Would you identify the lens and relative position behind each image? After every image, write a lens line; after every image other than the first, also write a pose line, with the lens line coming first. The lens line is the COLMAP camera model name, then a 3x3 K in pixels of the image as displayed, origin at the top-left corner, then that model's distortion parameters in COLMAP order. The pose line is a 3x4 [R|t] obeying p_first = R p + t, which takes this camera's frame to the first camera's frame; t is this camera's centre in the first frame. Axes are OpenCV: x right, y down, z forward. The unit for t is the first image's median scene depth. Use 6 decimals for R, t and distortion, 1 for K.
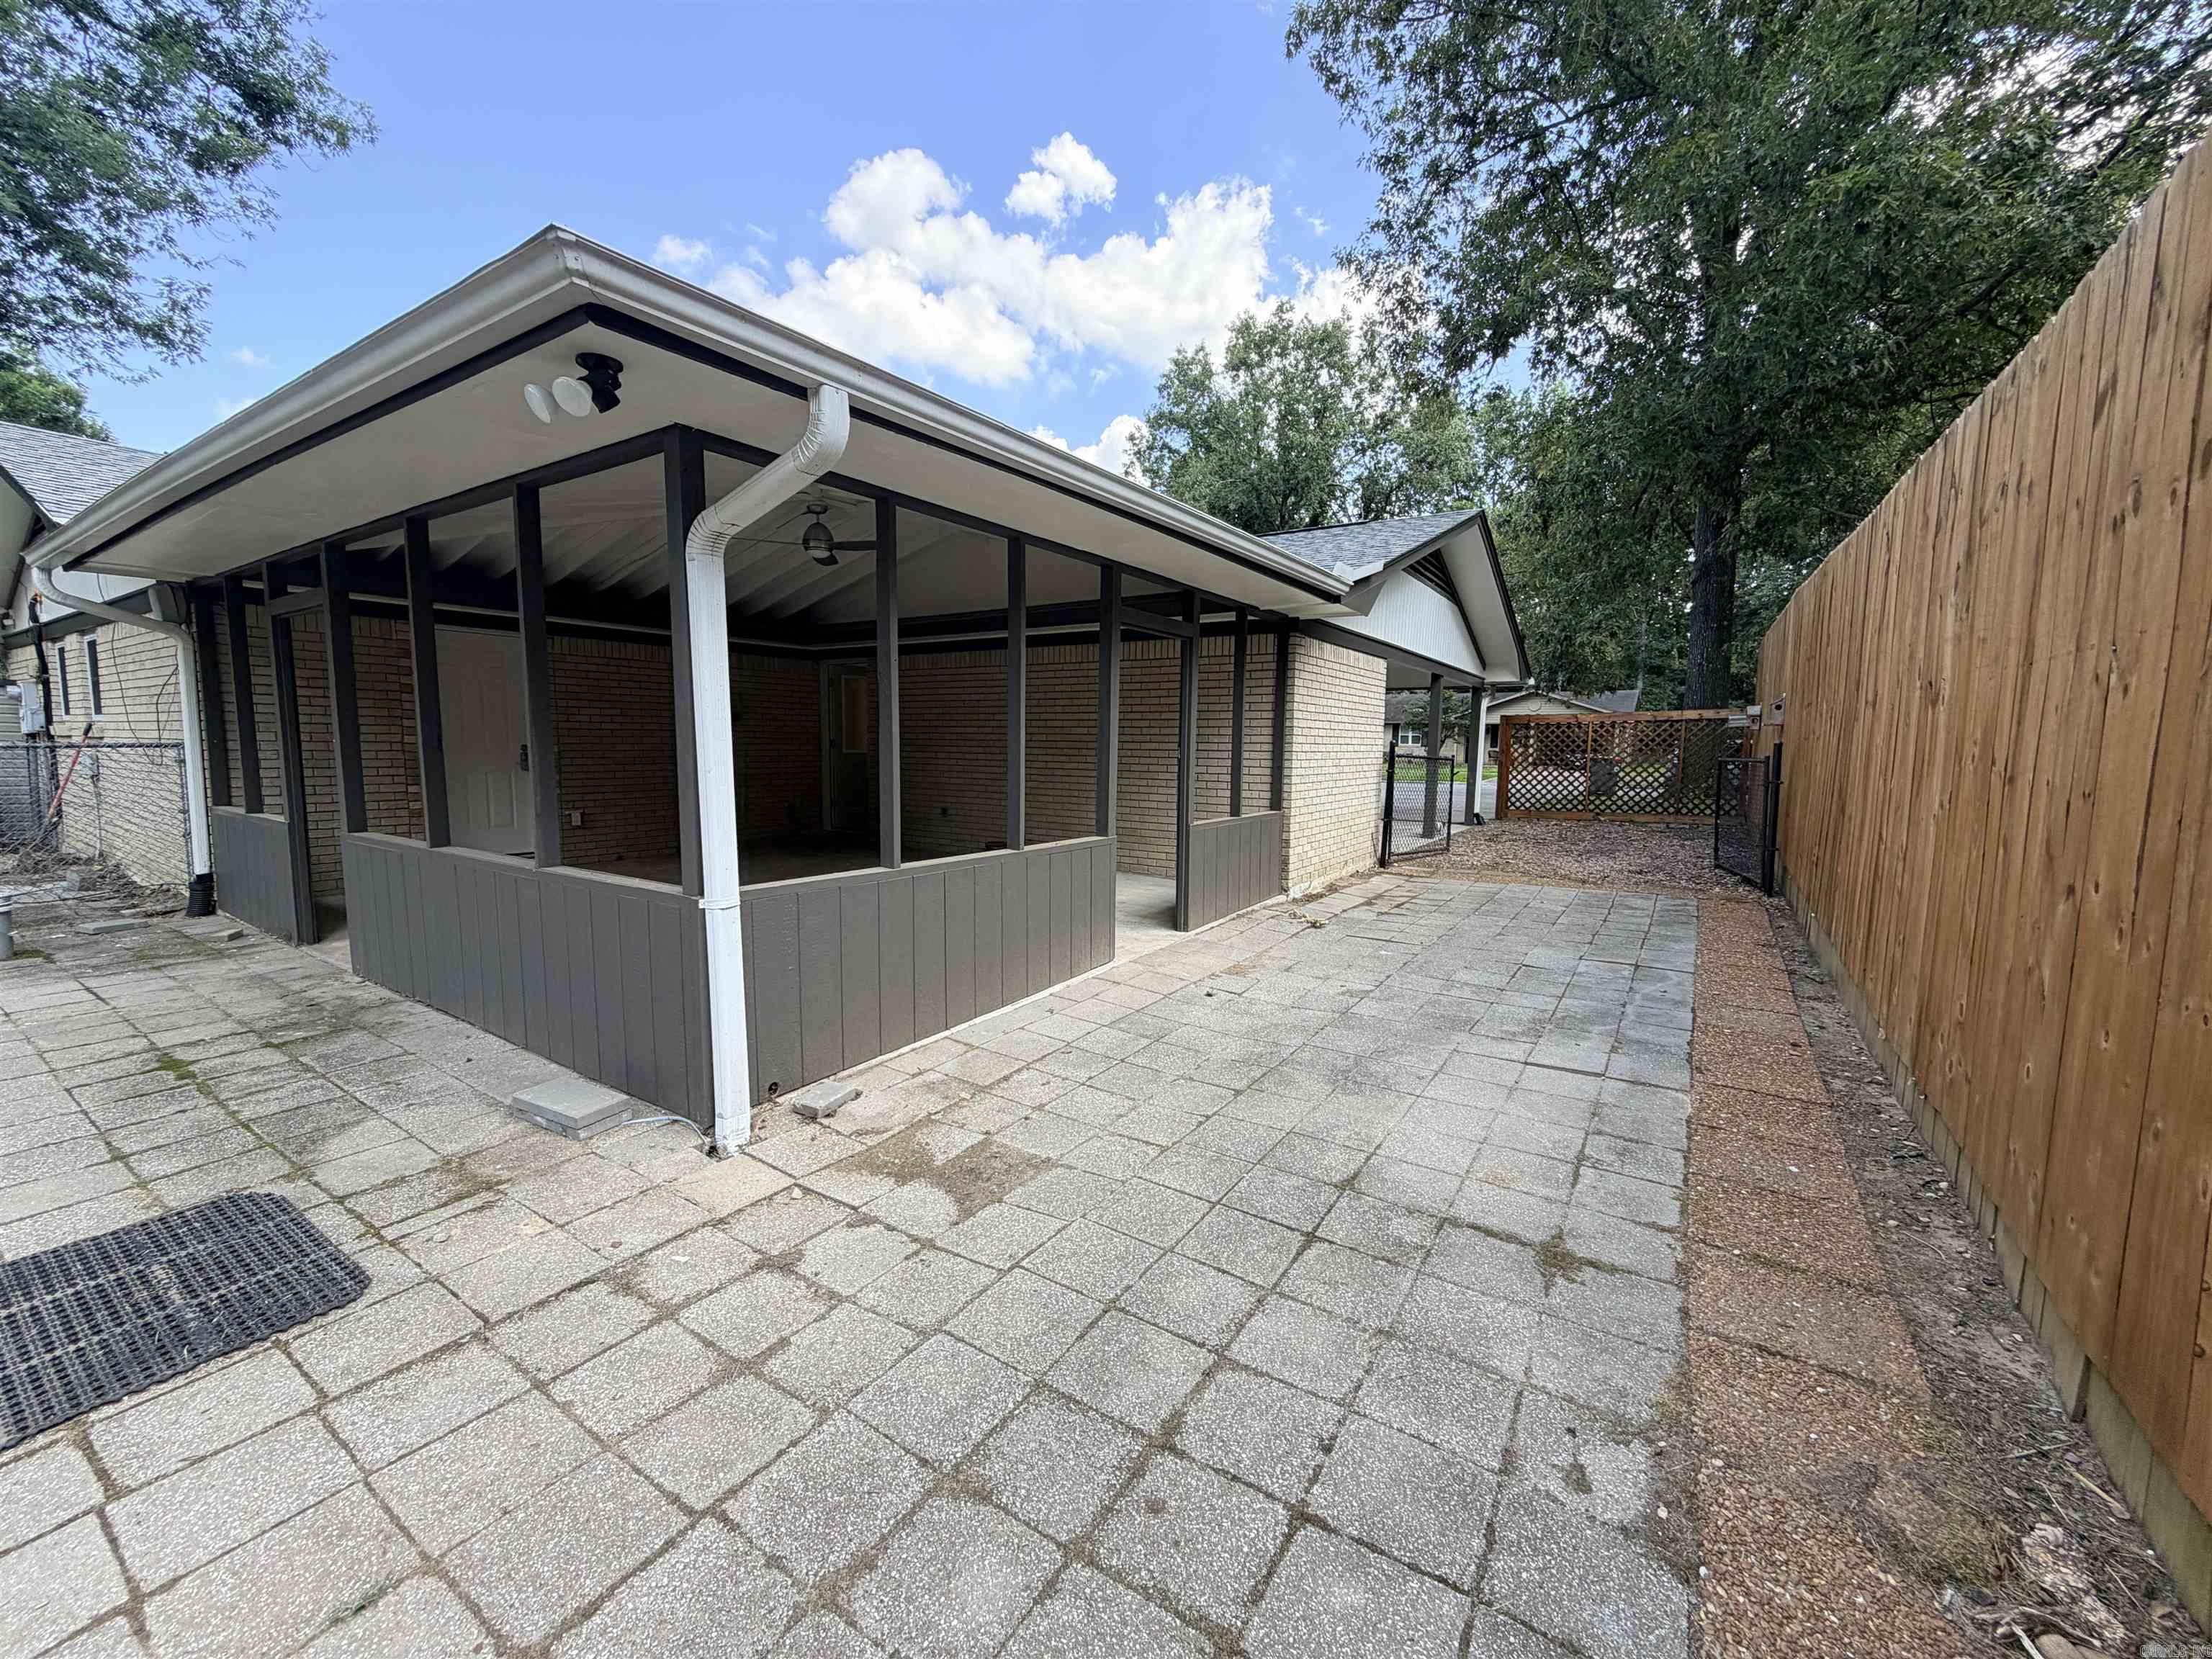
lens RADIAL K [[885.1, 0, 1114.6], [0, 885.1, 829.3], [0, 0, 1]] dist [-0.000007, -0.000910]
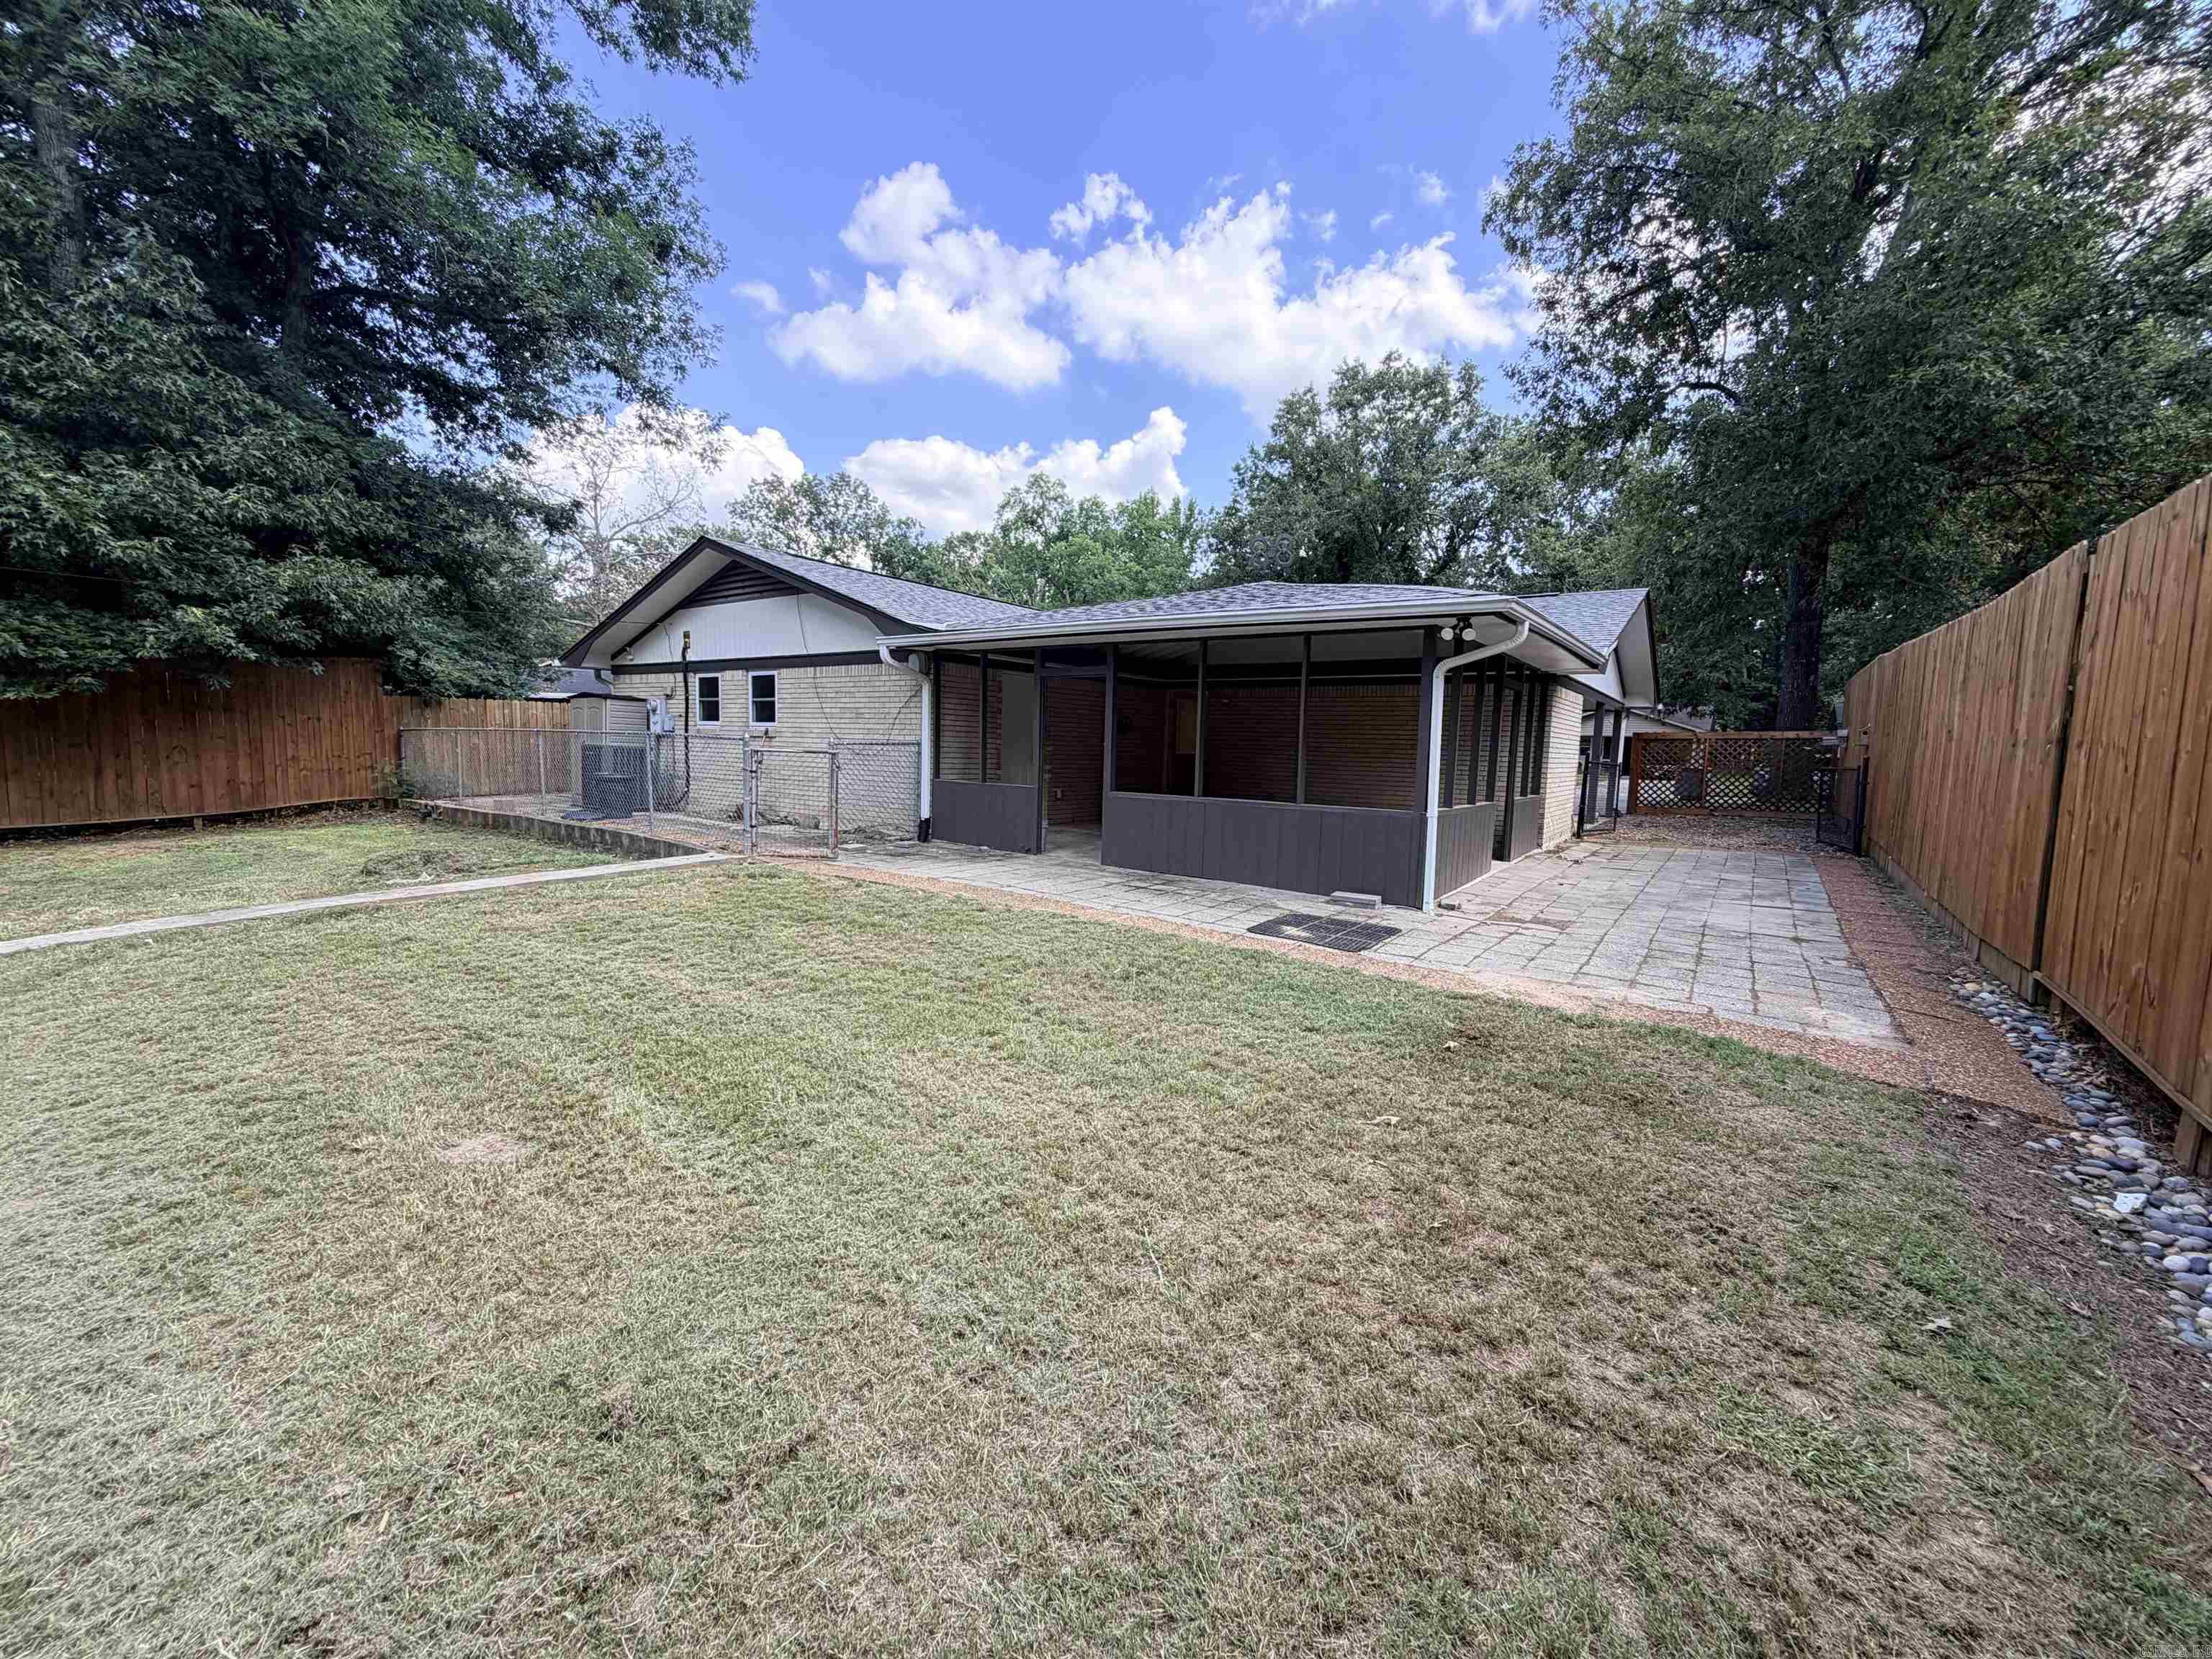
lens RADIAL K [[885.1, 0, 1113.4], [0, 885.1, 826.5], [0, 0, 1]] dist [-0.000007, -0.000910]
pose [[0.998796, 0.019627, -0.044958, -0.256036], [-0.019924, 0.999782, -0.006180, 0.030904], [0.044827, 0.007069, 0.998970, -0.313244]]
